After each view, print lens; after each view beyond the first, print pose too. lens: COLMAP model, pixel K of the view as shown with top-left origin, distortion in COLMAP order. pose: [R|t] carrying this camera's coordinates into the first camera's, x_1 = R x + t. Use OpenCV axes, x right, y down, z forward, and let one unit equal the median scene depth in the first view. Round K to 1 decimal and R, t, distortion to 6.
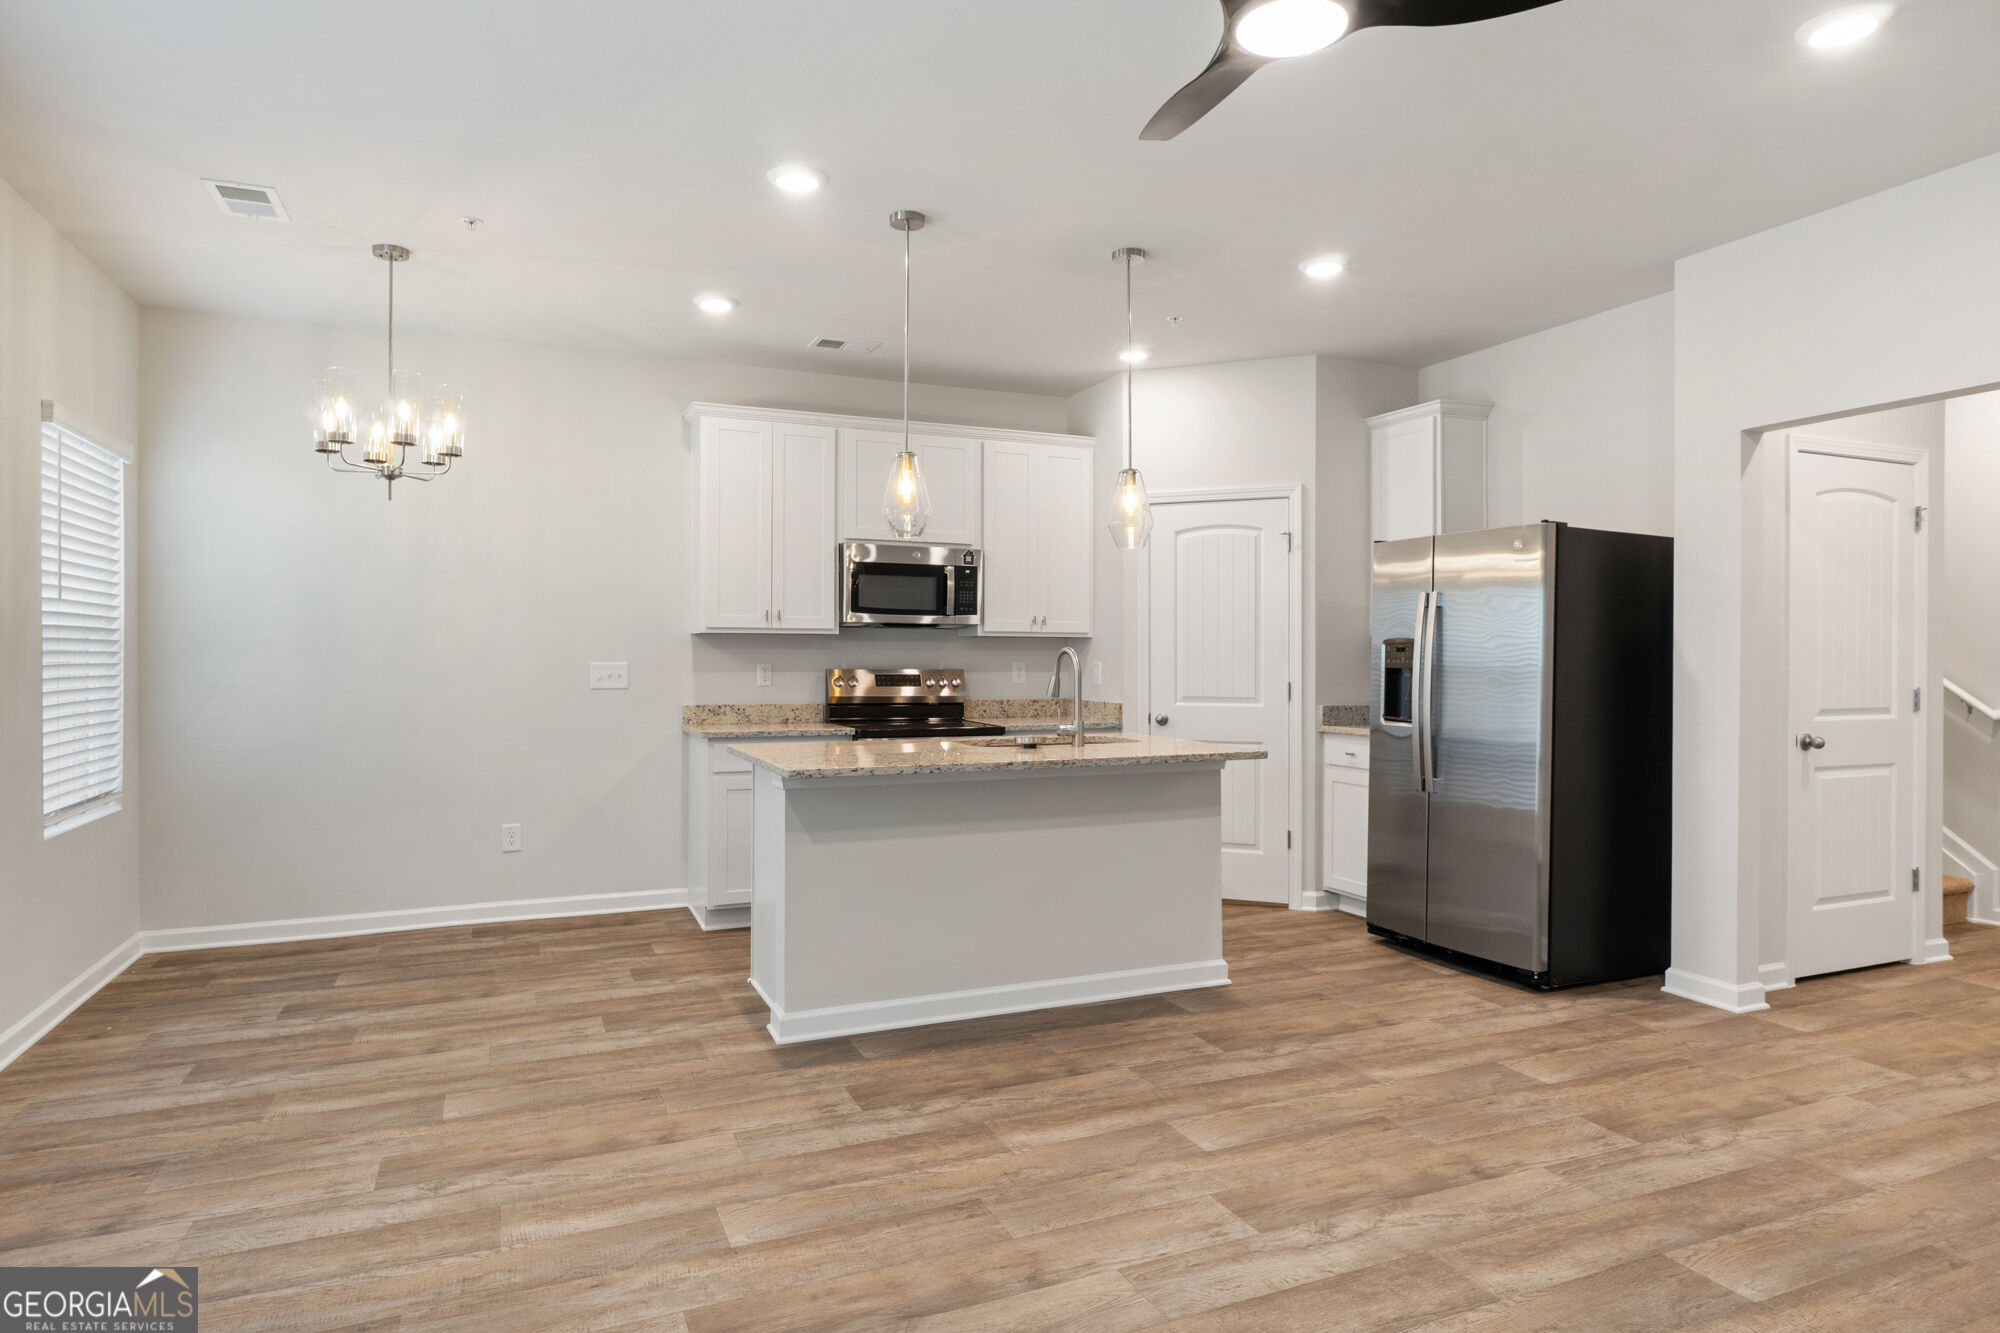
lens RADIAL K [[1140.1, 0, 1000.0], [0, 1140.1, 666.5], [0, 0, 1]] dist [-0.004088, -0.000841]
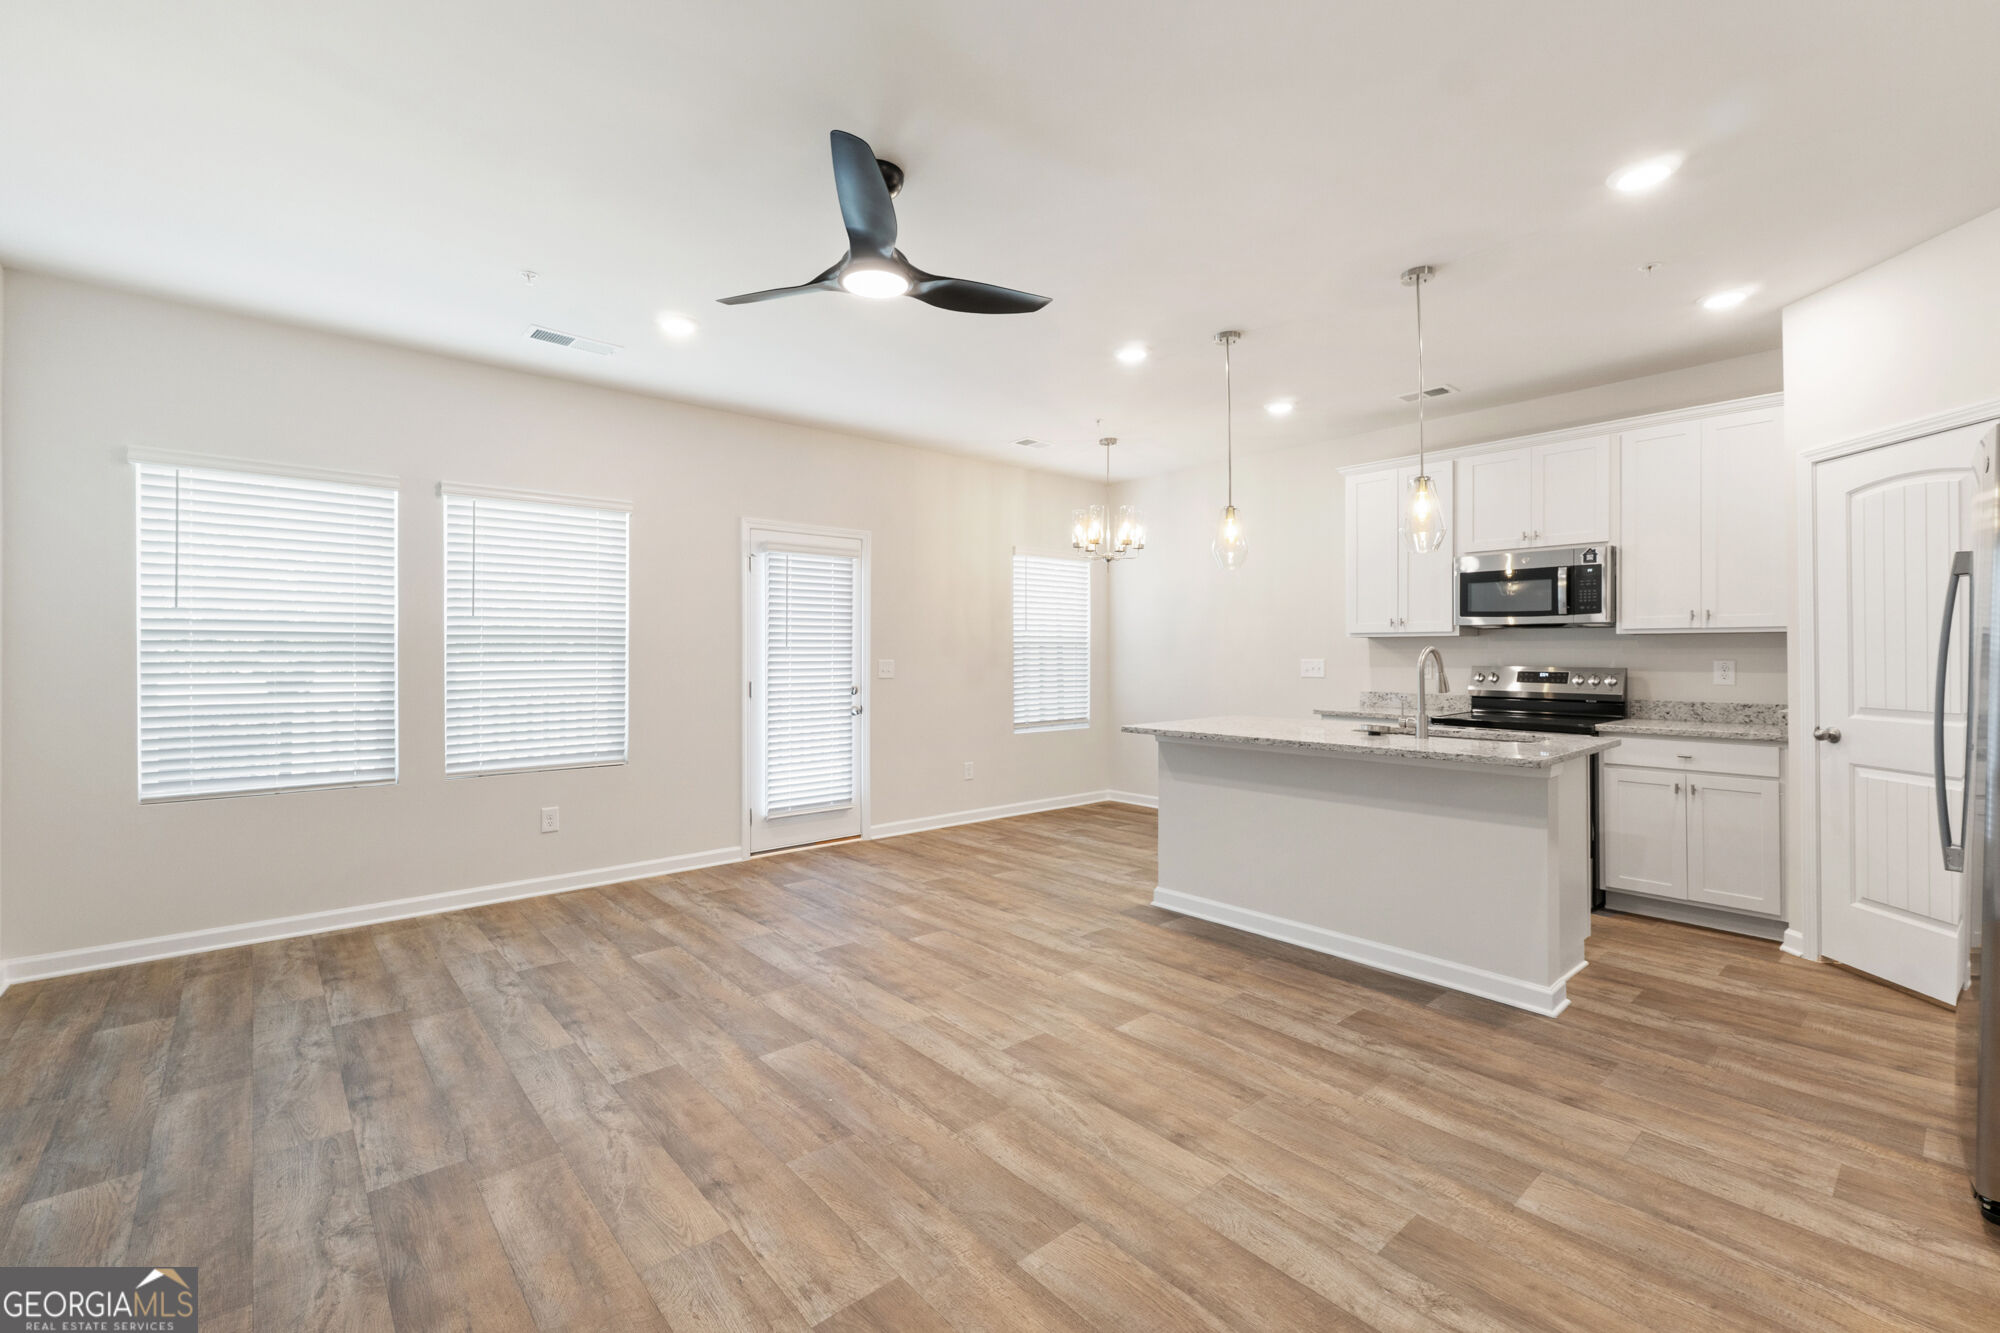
lens RADIAL K [[864.9, 0, 1001.7], [0, 864.9, 651.1], [0, 0, 1]] dist [0.003493, 0.000383]
pose [[0.300411, -0.004851, -0.953798, 0.630650], [-0.008038, 0.999939, -0.007617, -0.002543], [0.953776, 0.009955, 0.300353, 0.324198]]
